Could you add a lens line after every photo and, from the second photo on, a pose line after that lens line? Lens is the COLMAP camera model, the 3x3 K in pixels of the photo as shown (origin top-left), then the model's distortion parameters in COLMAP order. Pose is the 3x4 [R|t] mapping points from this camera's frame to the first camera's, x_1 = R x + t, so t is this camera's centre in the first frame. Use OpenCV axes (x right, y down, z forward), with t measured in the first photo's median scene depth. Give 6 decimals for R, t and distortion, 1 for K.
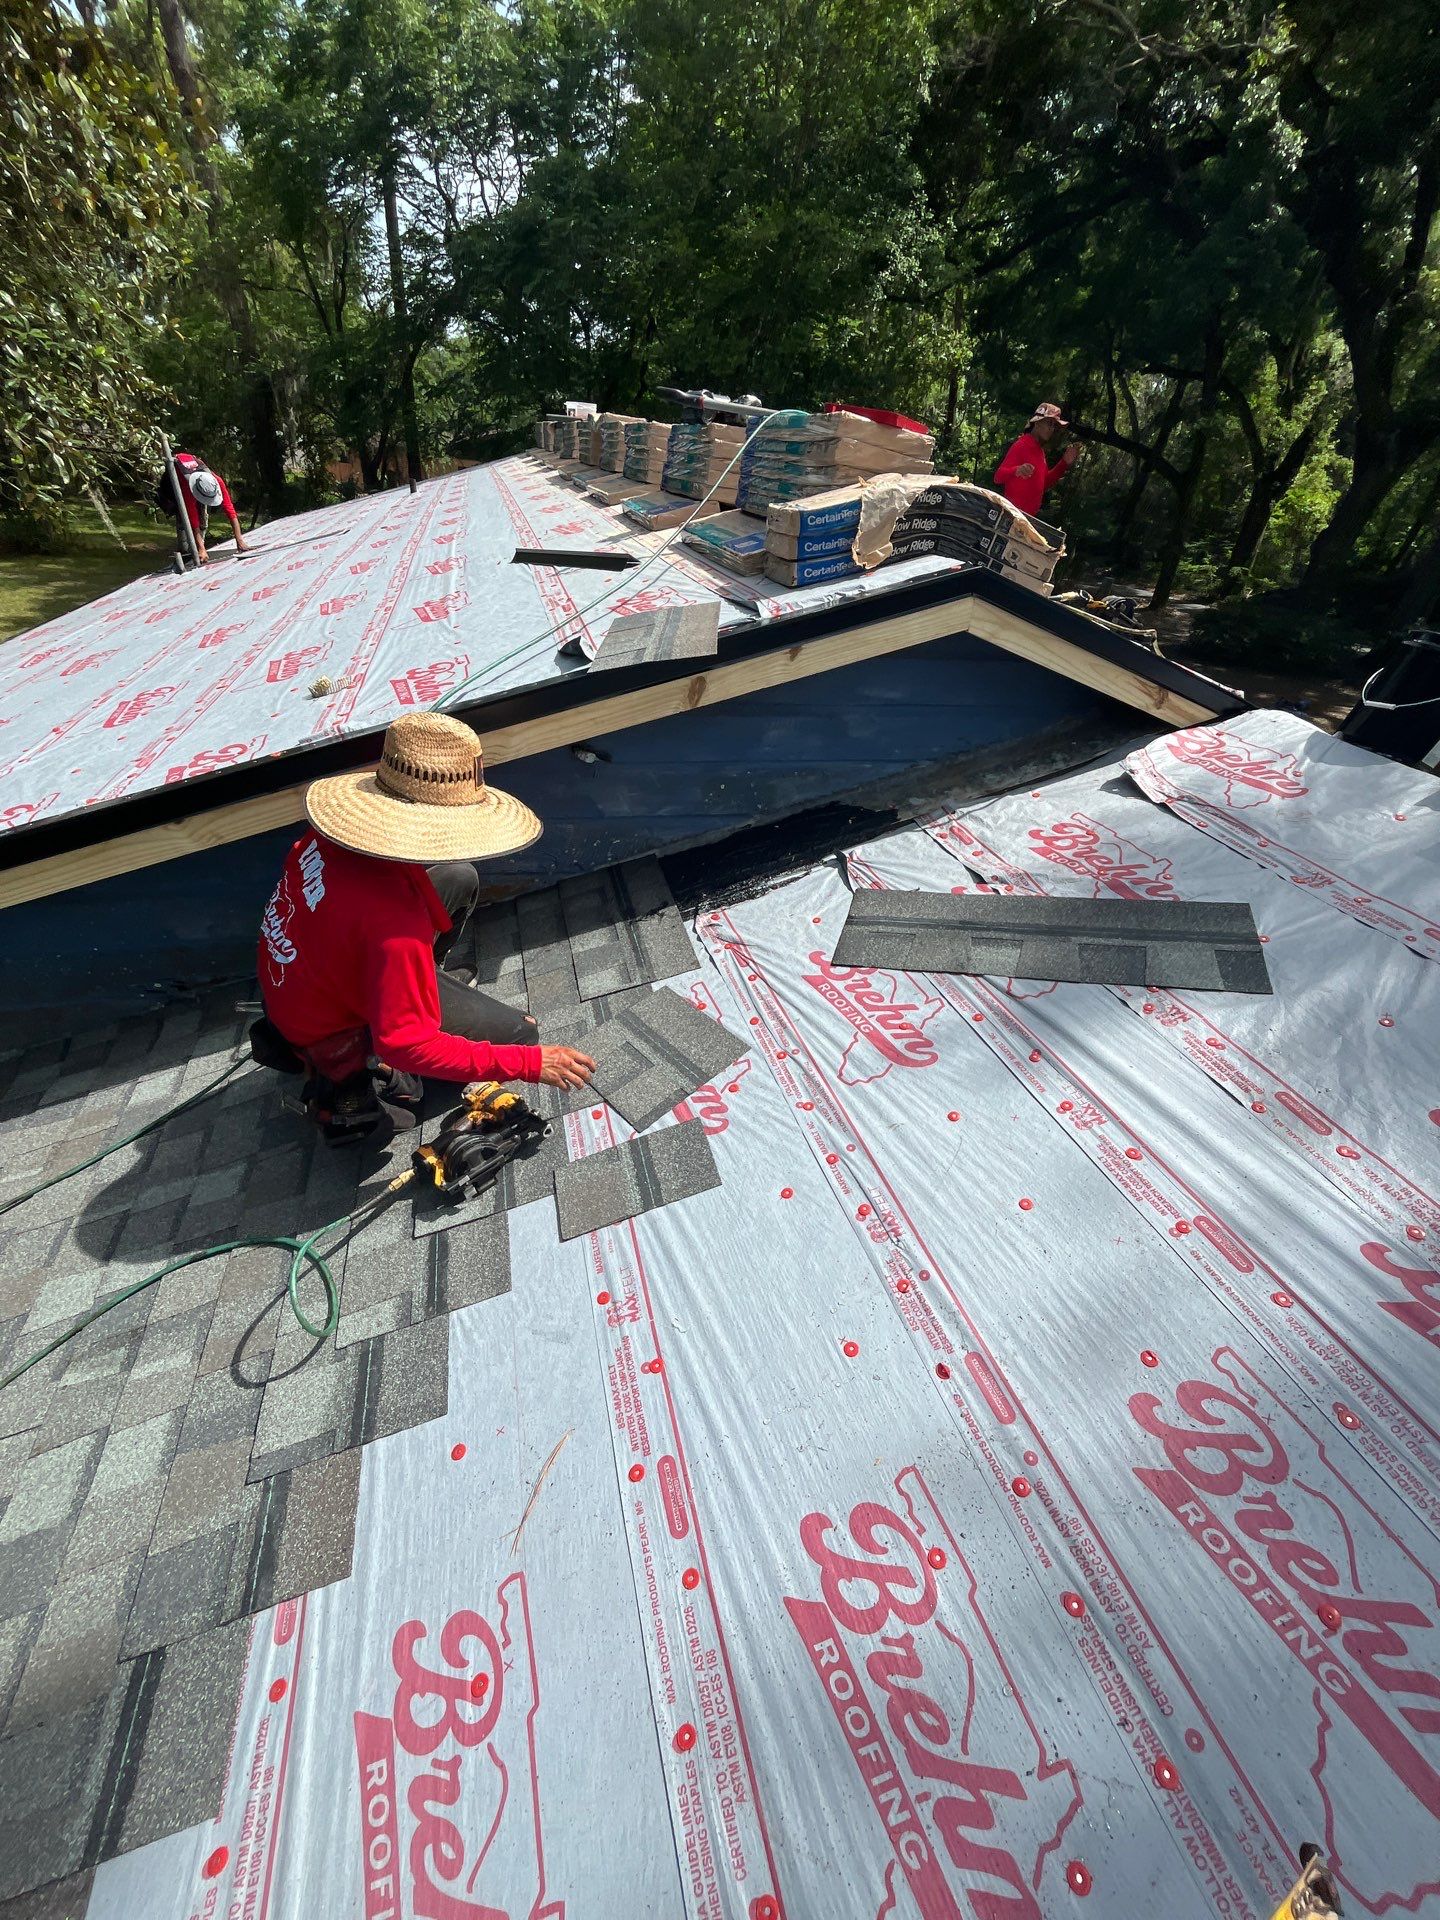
lens RADIAL K [[782.3, 0, 720.0], [0, 782.3, 960.0], [0, 0, 1]] dist [0.006333, -0.002434]
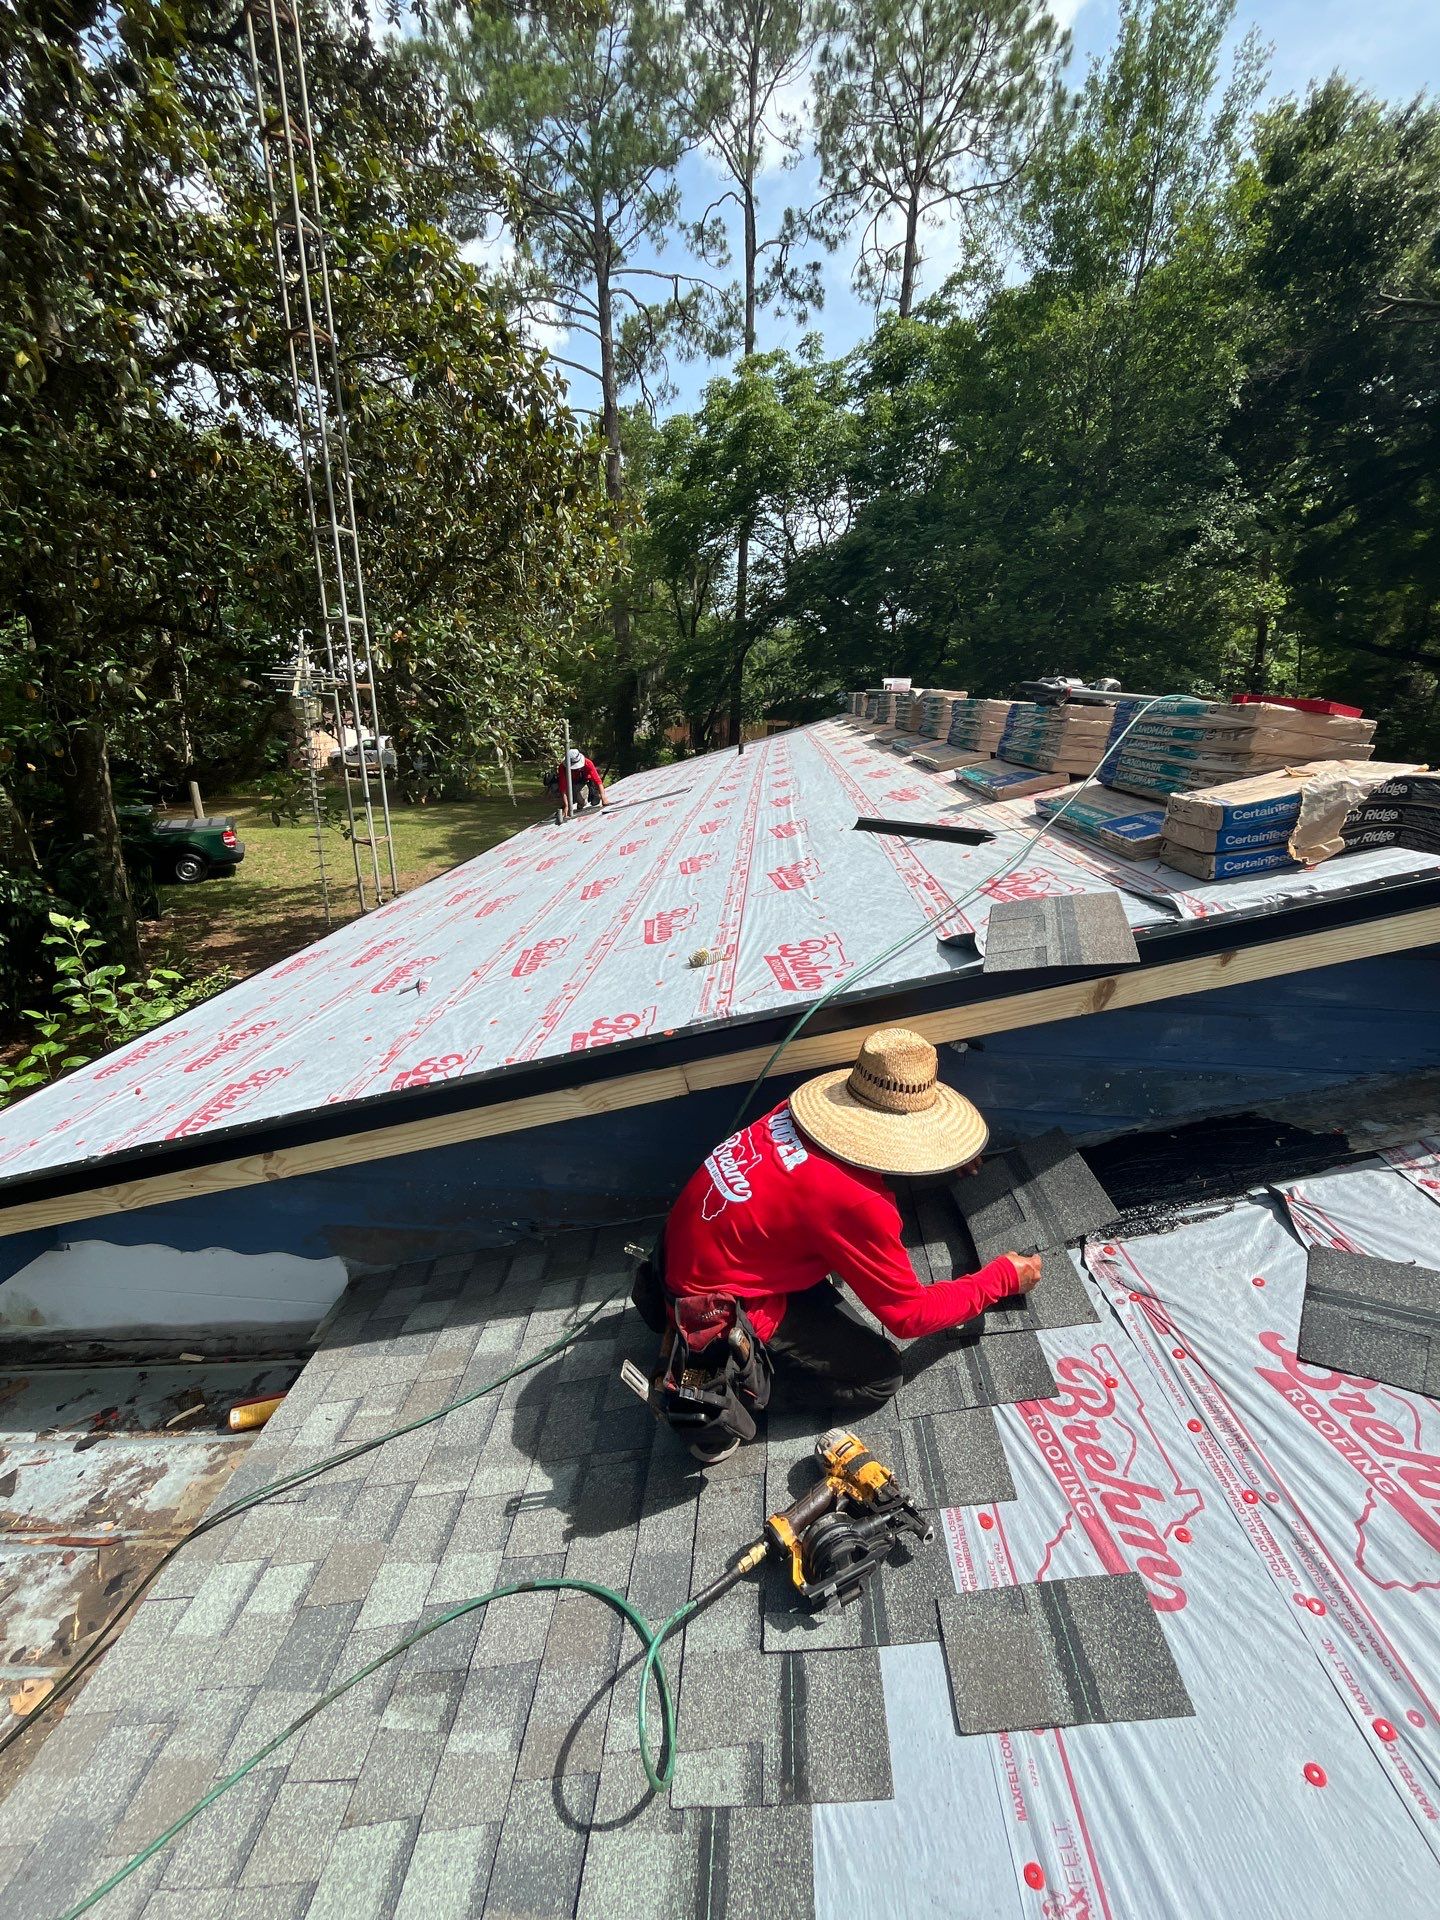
lens RADIAL K [[782.3, 0, 720.0], [0, 782.3, 960.0], [0, 0, 1]] dist [0.006333, -0.002434]
pose [[0.945540, 0.049980, -0.321647, -0.140409], [-0.131457, 0.962608, -0.236863, -0.096910], [0.297782, 0.266246, 0.916755, 0.027539]]
